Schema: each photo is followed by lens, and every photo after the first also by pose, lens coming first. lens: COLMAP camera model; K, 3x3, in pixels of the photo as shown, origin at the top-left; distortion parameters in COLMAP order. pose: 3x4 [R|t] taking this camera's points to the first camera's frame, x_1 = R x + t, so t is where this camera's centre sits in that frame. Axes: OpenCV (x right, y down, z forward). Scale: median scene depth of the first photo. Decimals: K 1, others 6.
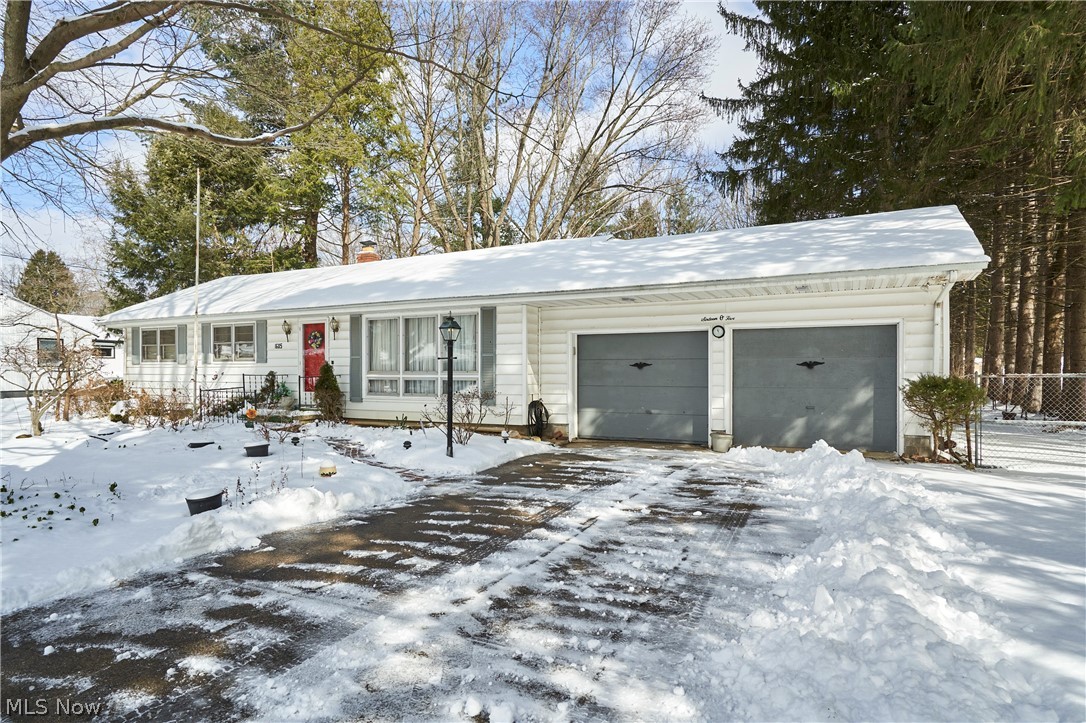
lens RADIAL K [[583.9, 0, 541.5], [0, 583.9, 367.4], [0, 0, 1]] dist [-0.000958, 0.000191]
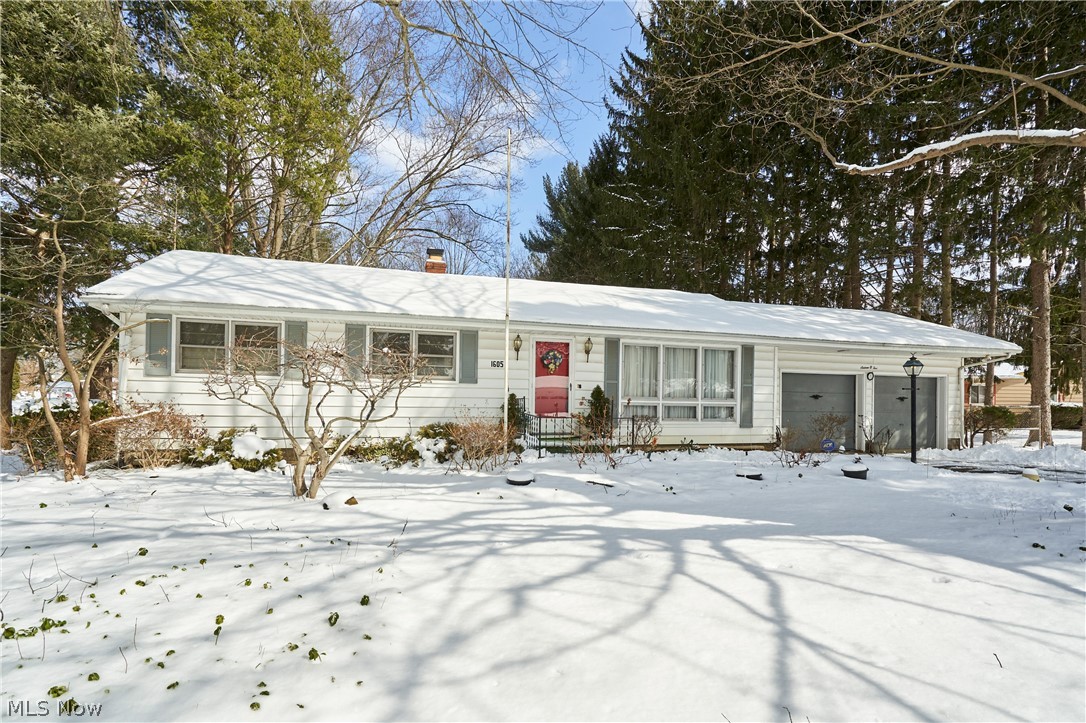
lens RADIAL K [[521.8, 0, 556.2], [0, 521.8, 397.6], [0, 0, 1]] dist [0.002434, -0.000783]
pose [[0.742117, 0.016602, 0.670064, -0.970108], [-0.021944, 0.999759, -0.000467, 0.011051], [-0.669911, -0.014357, 0.742303, 0.421300]]
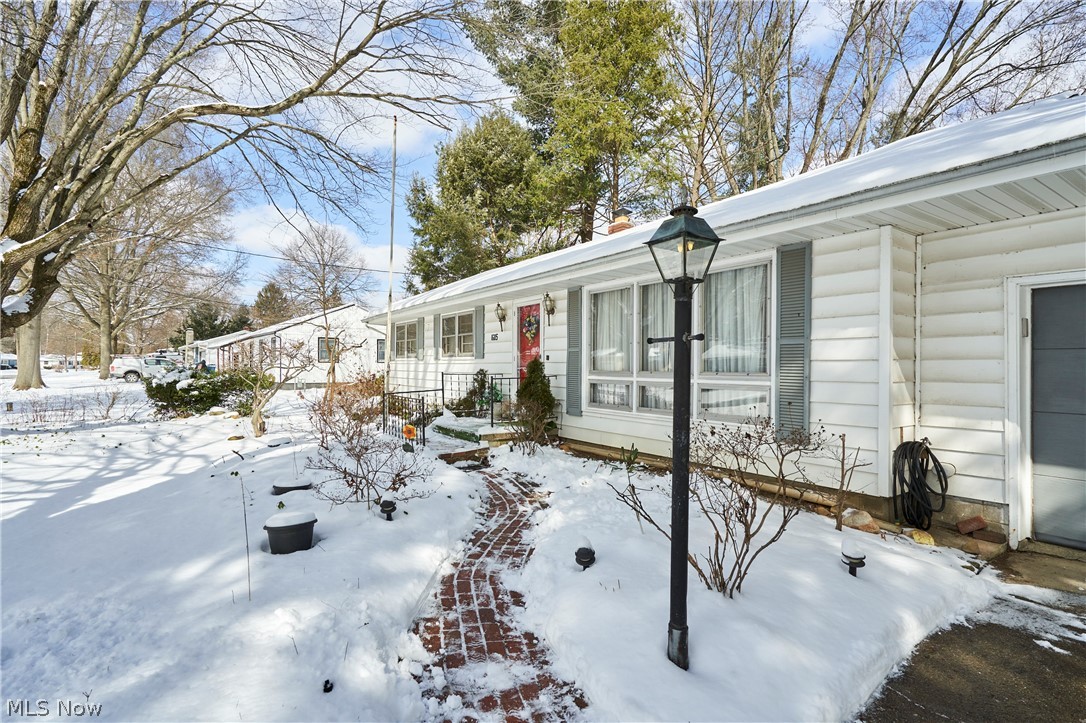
lens RADIAL K [[521.8, 0, 540.7], [0, 521.8, 366.0], [0, 0, 1]] dist [0.002434, -0.000783]
pose [[0.872180, 0.006143, -0.489146, -0.054358], [-0.004859, 0.999981, 0.003895, -0.000875], [0.489160, -0.001020, 0.872193, 0.451583]]
